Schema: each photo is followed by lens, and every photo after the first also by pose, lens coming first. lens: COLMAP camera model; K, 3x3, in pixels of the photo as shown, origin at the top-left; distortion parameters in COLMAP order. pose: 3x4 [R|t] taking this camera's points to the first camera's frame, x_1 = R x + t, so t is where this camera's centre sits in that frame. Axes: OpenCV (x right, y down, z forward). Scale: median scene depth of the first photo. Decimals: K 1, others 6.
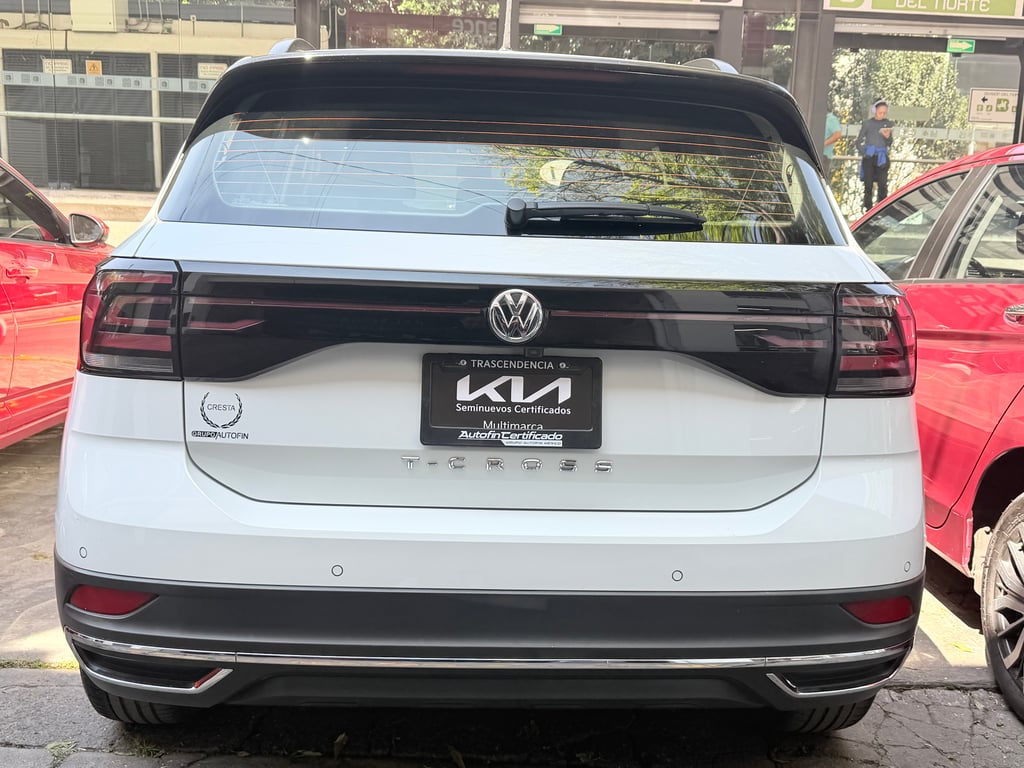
lens RADIAL K [[984.9, 0, 514.1], [0, 984.9, 376.7], [0, 0, 1]] dist [0.071912, -0.103879]
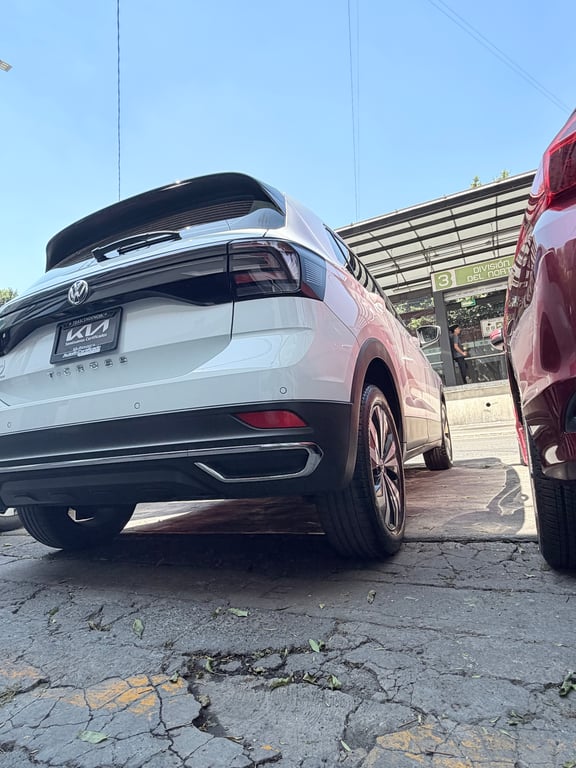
lens RADIAL K [[442.4, 0, 286.9], [0, 442.4, 387.2], [0, 0, 1]] dist [0.001537, 0.002420]
pose [[0.879698, -0.173119, -0.442901, 0.643560], [0.057365, 0.963210, -0.262556, 0.335117], [0.472060, 0.205563, 0.857265, 0.380744]]
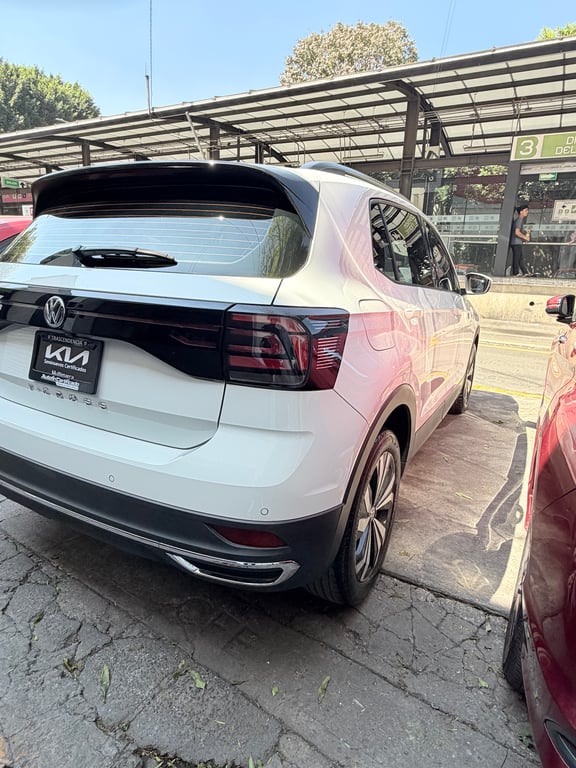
lens RADIAL K [[443.2, 0, 287.6], [0, 443.2, 373.5], [0, 0, 1]] dist [0.000528, 0.000941]
pose [[0.854049, 0.123219, -0.505388, 0.650658], [-0.099275, 0.992292, 0.074167, -0.045280], [0.510632, -0.013170, 0.859699, 0.446673]]
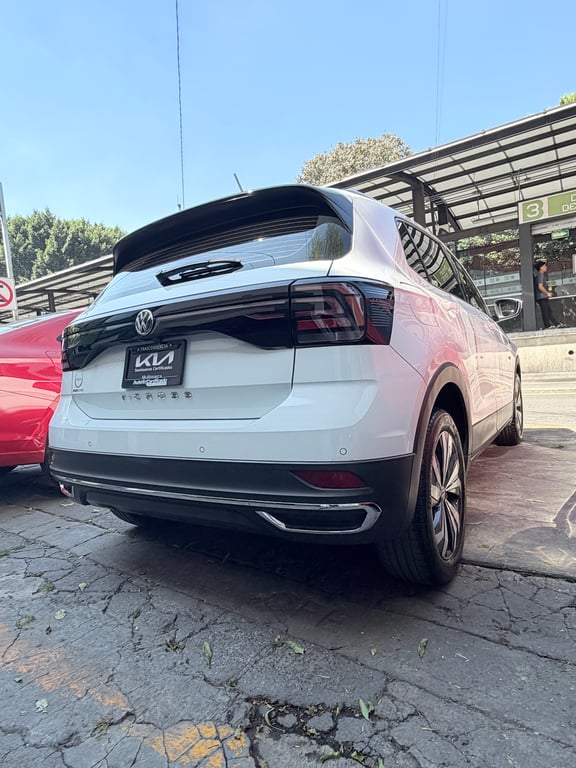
lens RADIAL K [[442.4, 0, 286.9], [0, 442.4, 387.2], [0, 0, 1]] dist [0.001537, 0.002420]
pose [[0.809348, -0.070588, -0.583072, 0.665884], [0.010041, 0.994269, -0.106431, 0.150369], [0.587243, 0.080285, 0.805419, 0.361259]]
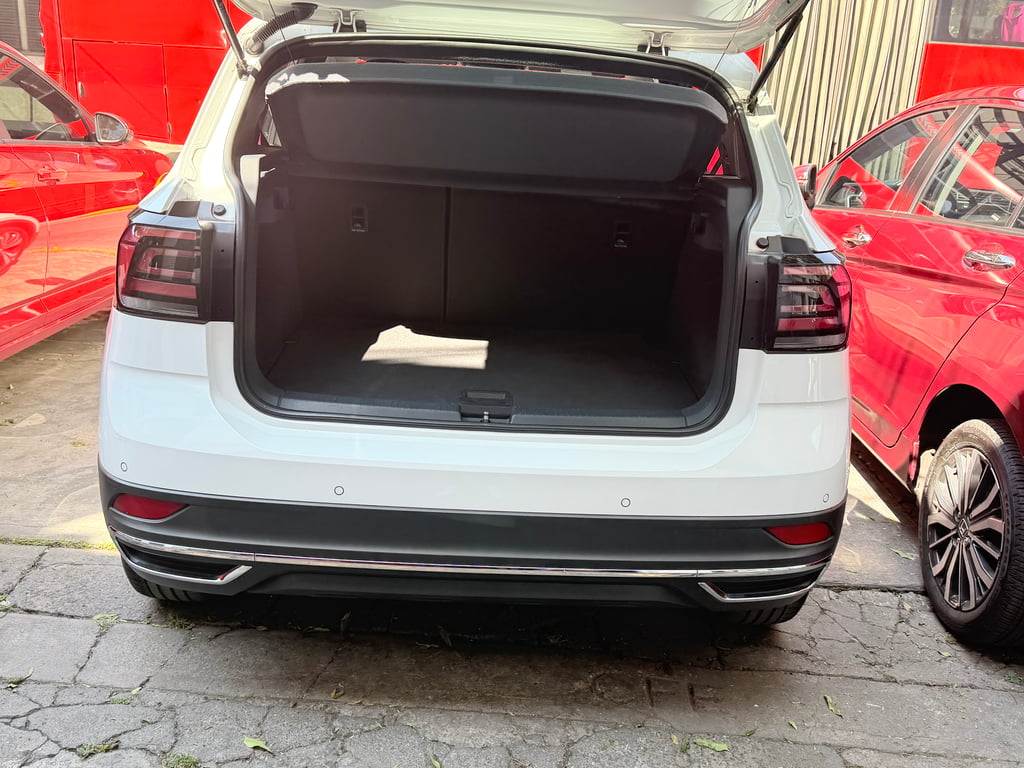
lens RADIAL K [[974.3, 0, 527.0], [0, 974.3, 378.1], [0, 0, 1]] dist [0.182807, -0.356741]
pose [[0.999477, 0.031474, -0.007447, 0.043476], [-0.030250, 0.991168, 0.129114, -0.081814], [0.011445, -0.128821, 0.991602, -0.129879]]
